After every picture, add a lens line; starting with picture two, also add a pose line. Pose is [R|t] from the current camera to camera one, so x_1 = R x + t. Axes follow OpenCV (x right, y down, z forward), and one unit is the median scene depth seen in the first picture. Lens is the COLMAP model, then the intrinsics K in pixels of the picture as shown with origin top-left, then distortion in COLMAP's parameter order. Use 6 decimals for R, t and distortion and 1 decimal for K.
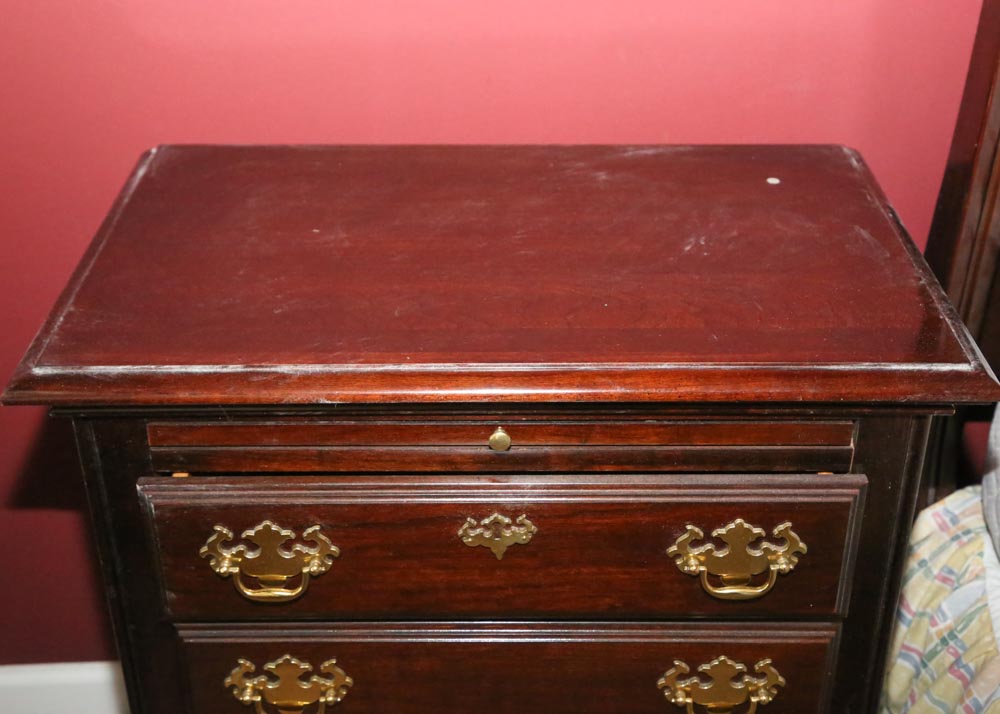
lens RADIAL K [[1363.3, 0, 500.0], [0, 1363.3, 357.0], [0, 0, 1]] dist [-0.023047, -0.013860]
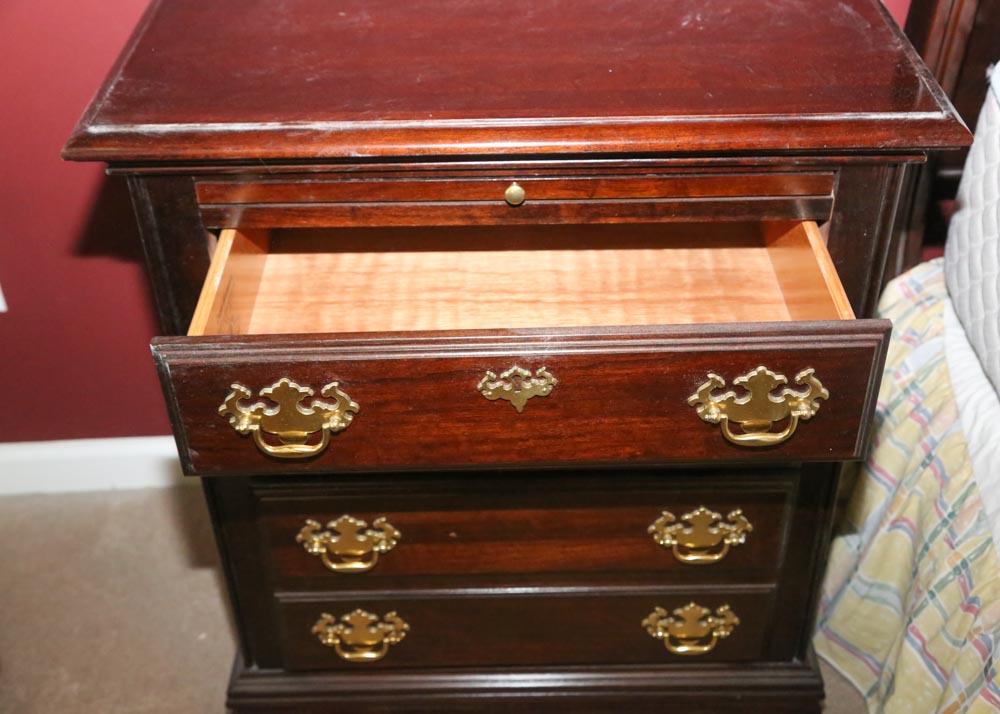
lens RADIAL K [[1218.6, 0, 514.7], [0, 1218.6, 356.6], [0, 0, 1]] dist [-0.010053, -0.108560]
pose [[0.999843, -0.017465, -0.003048, -0.000760], [0.017723, 0.980194, 0.197244, -0.066292], [-0.000457, -0.197267, 0.980350, 0.134523]]
